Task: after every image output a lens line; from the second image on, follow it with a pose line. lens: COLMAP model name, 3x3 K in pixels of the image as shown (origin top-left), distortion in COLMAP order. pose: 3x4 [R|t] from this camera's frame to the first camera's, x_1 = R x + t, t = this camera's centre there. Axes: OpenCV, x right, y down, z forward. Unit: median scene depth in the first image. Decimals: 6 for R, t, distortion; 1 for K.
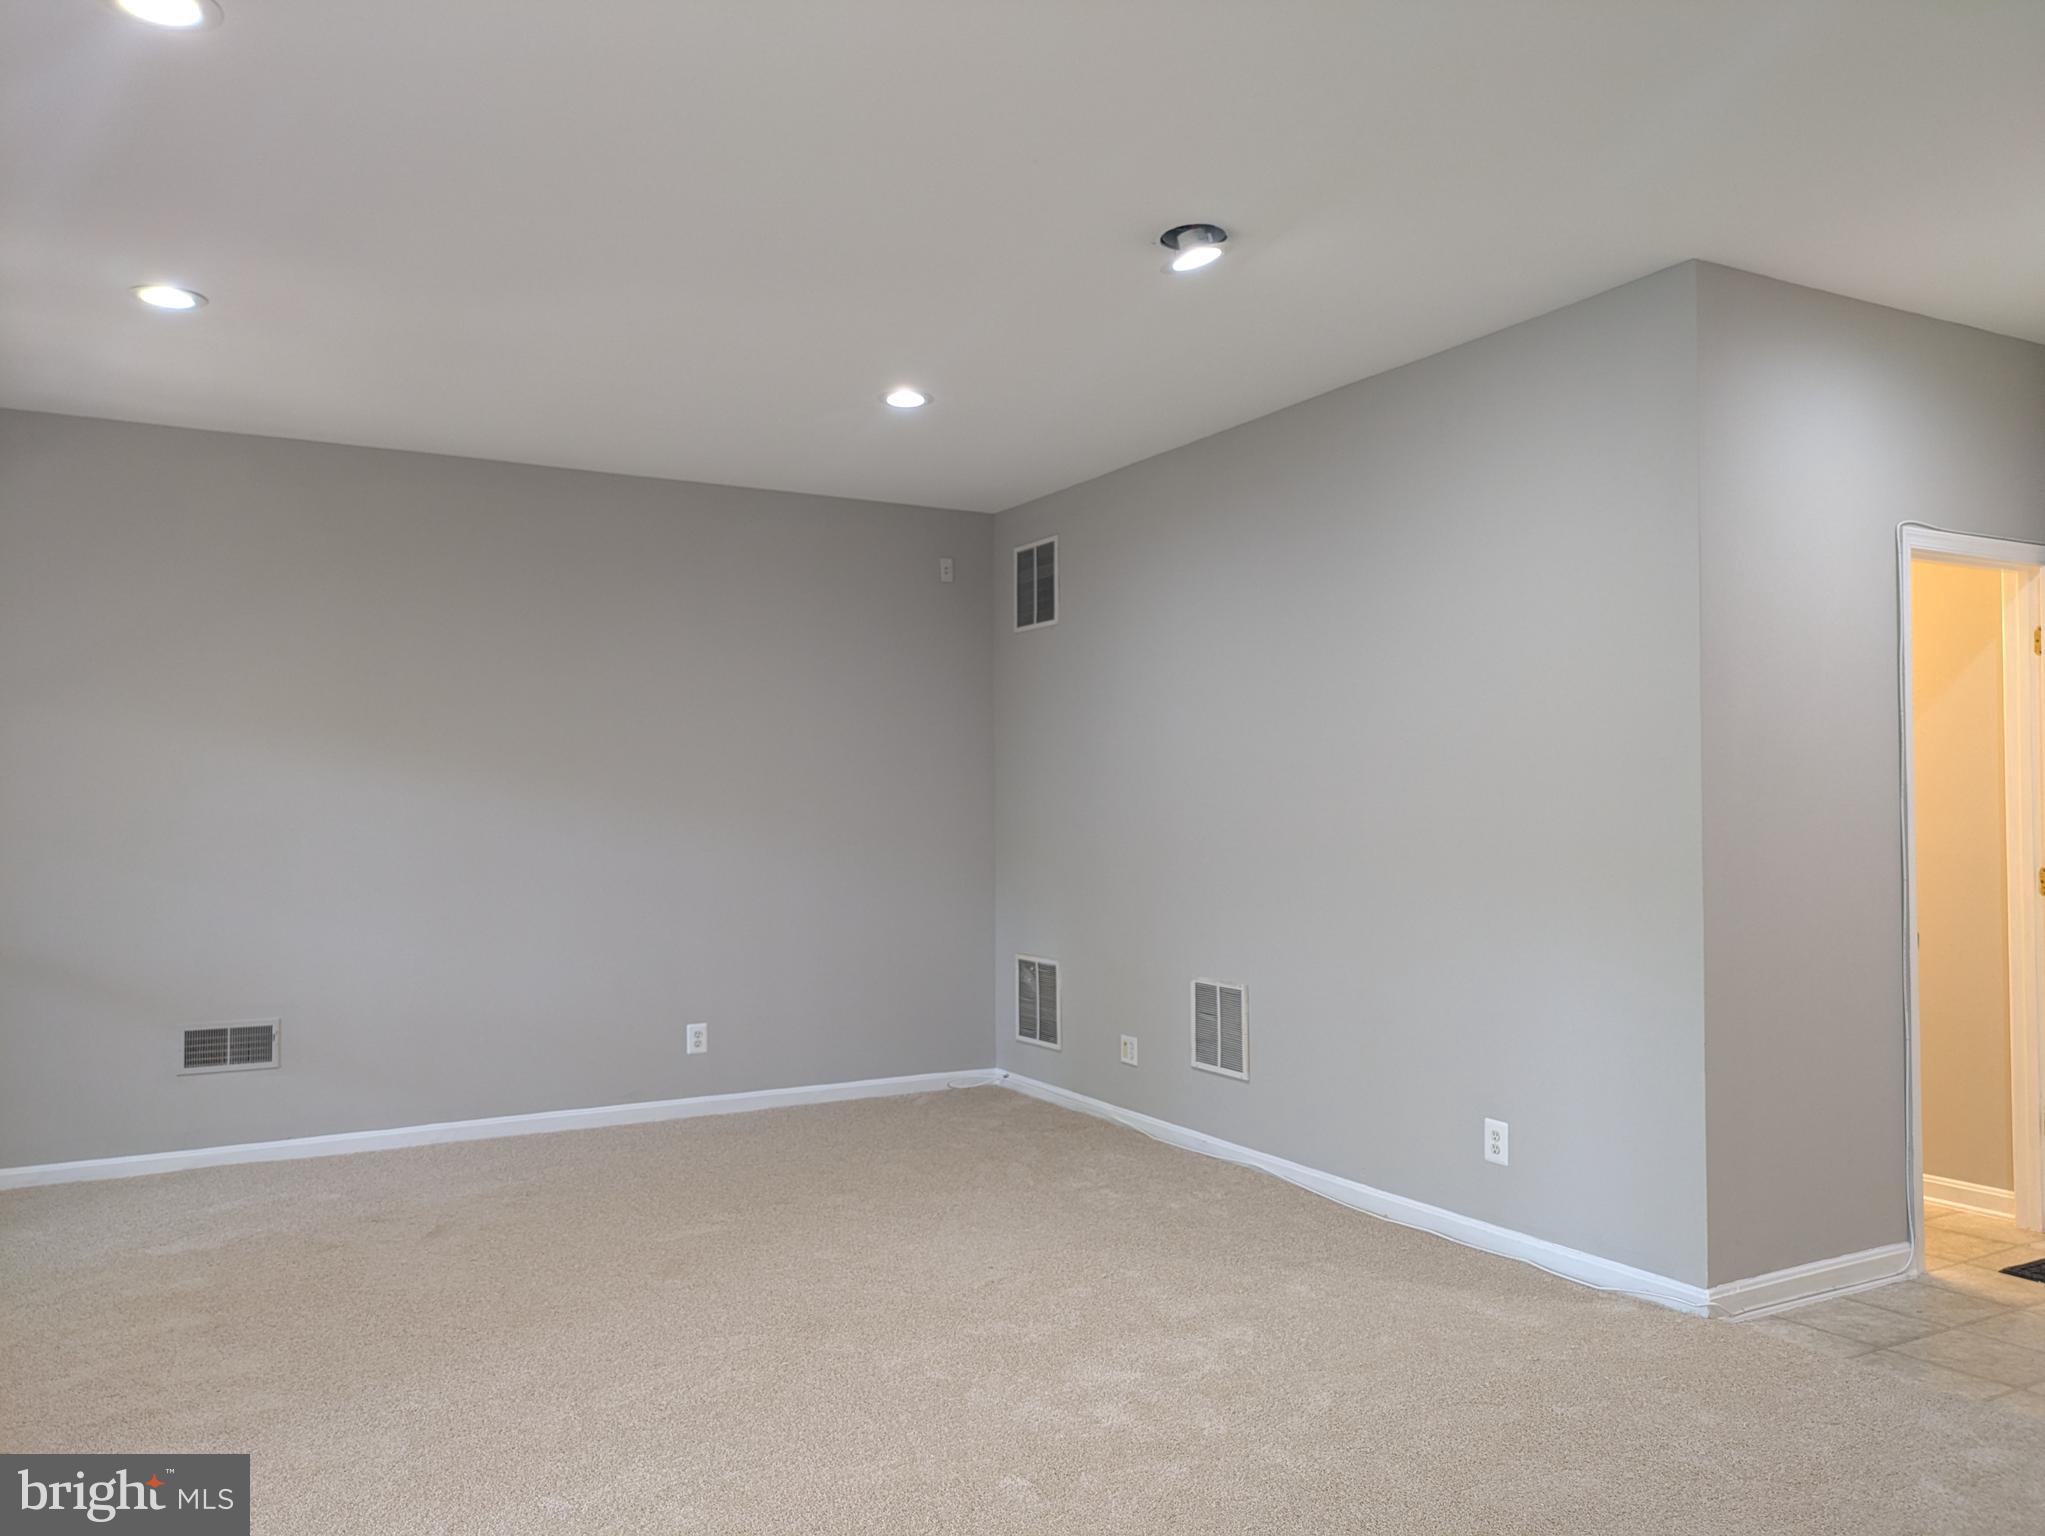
lens RADIAL K [[1492.1, 0, 1014.7], [0, 1492.1, 780.7], [0, 0, 1]] dist [0.080782, -0.092820]
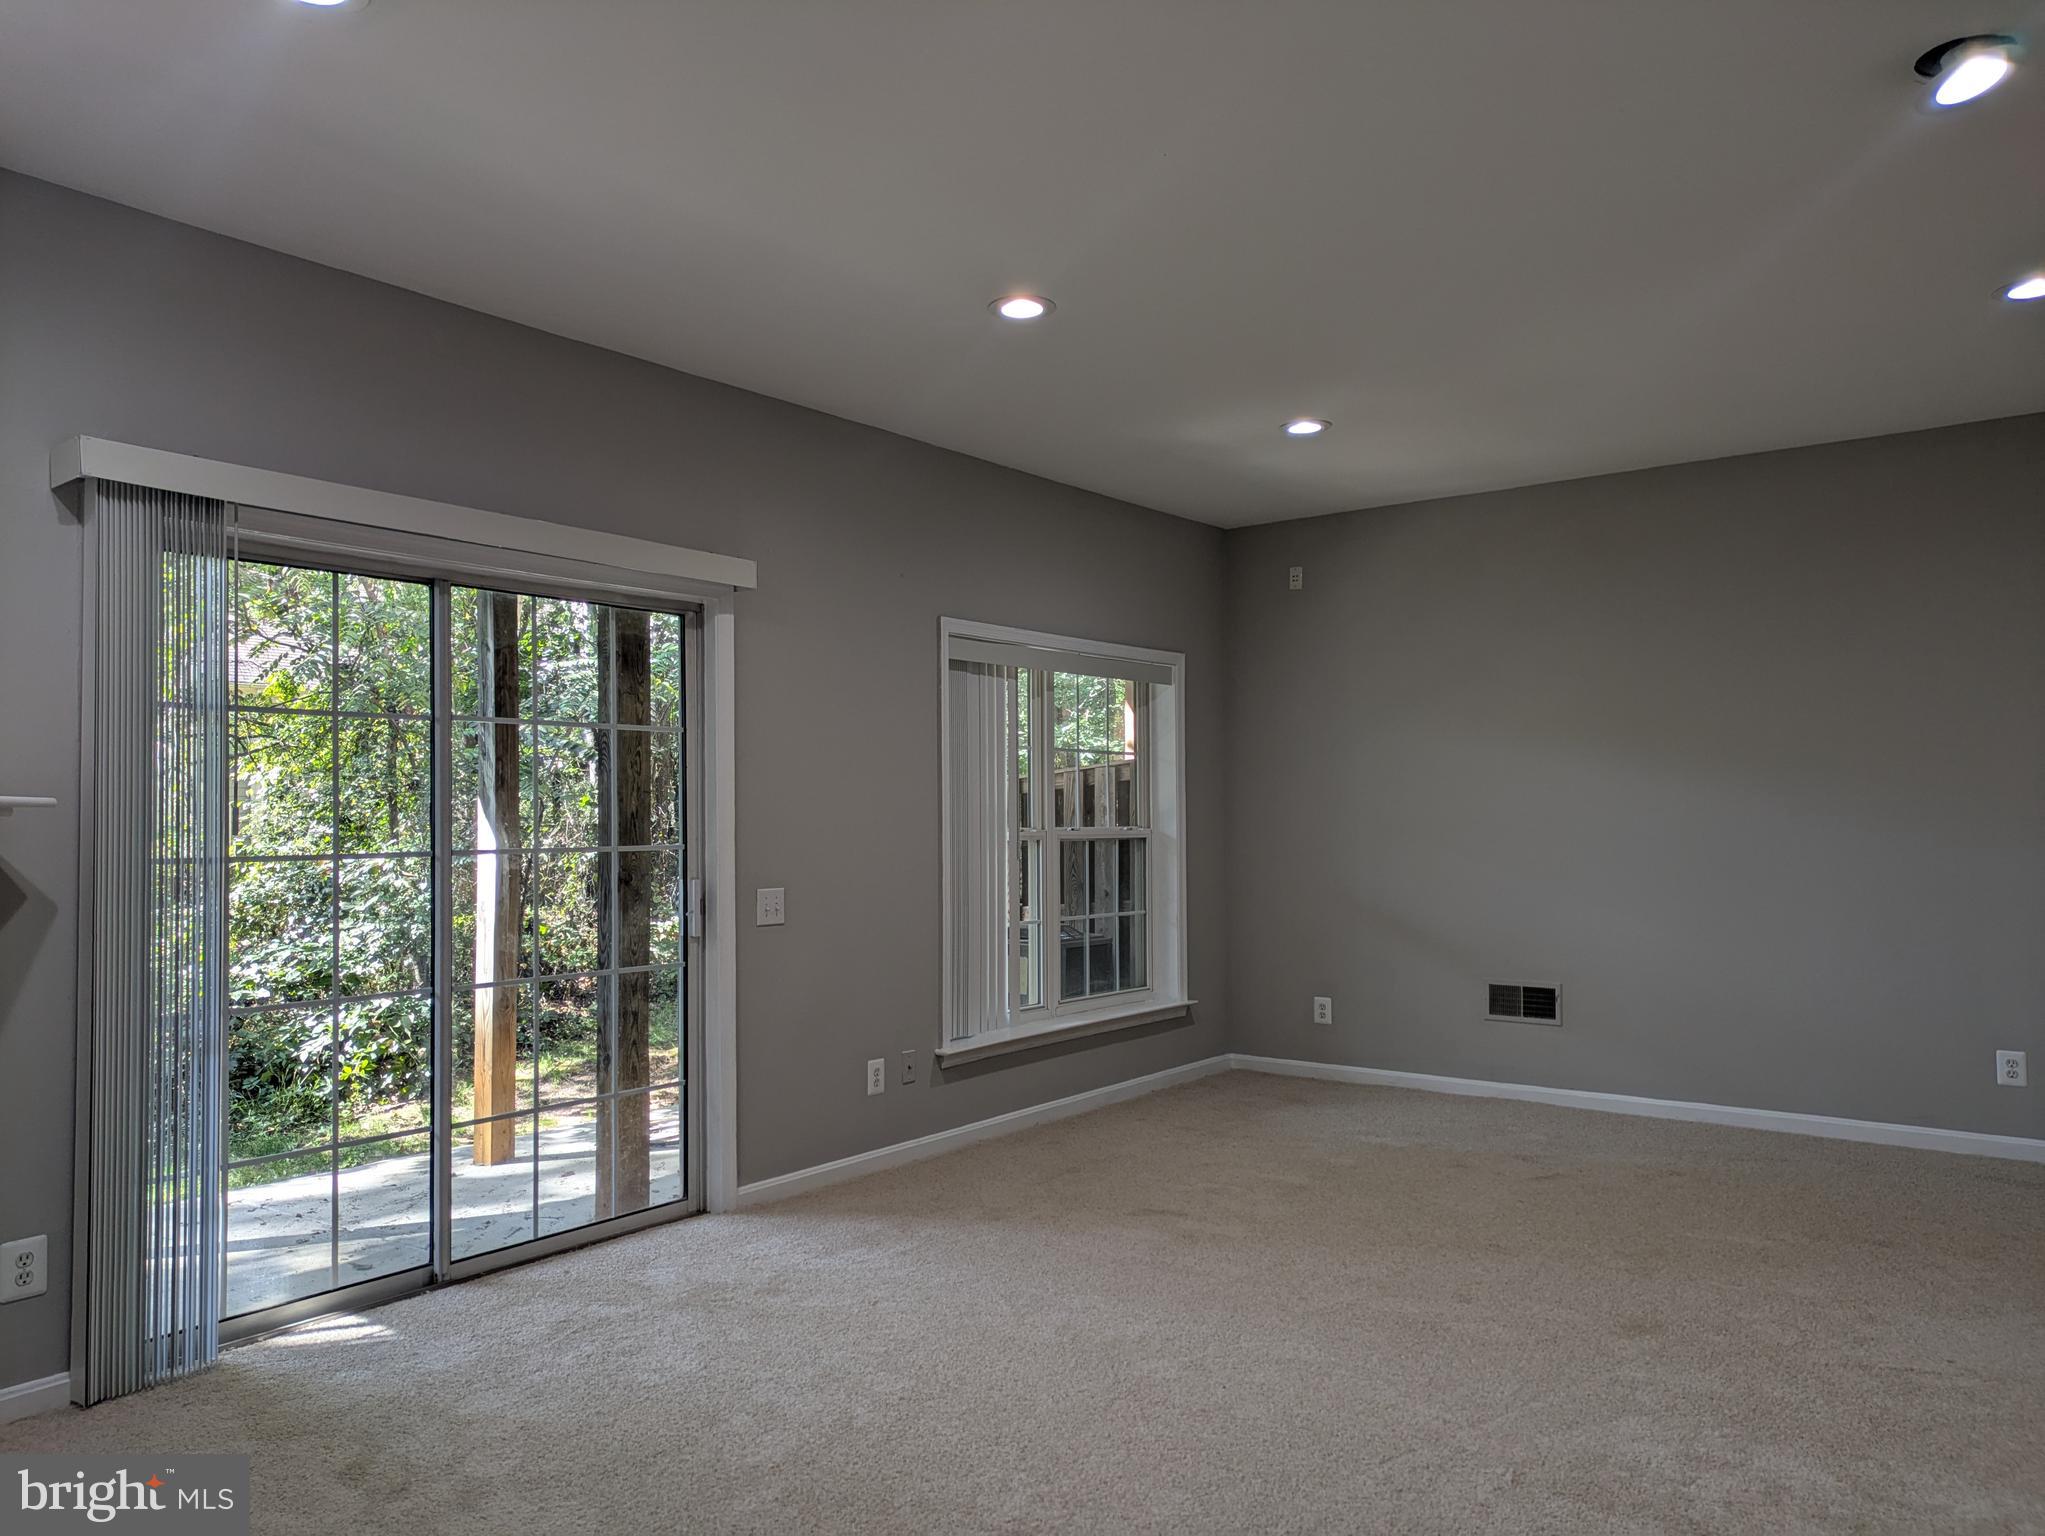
lens RADIAL K [[1492.1, 0, 1014.7], [0, 1492.1, 780.7], [0, 0, 1]] dist [0.080782, -0.092820]
pose [[0.395634, -0.021521, -0.918156, 0.416579], [0.026539, 0.999576, -0.011994, 0.004668], [0.918025, -0.019622, 0.396037, 0.164757]]
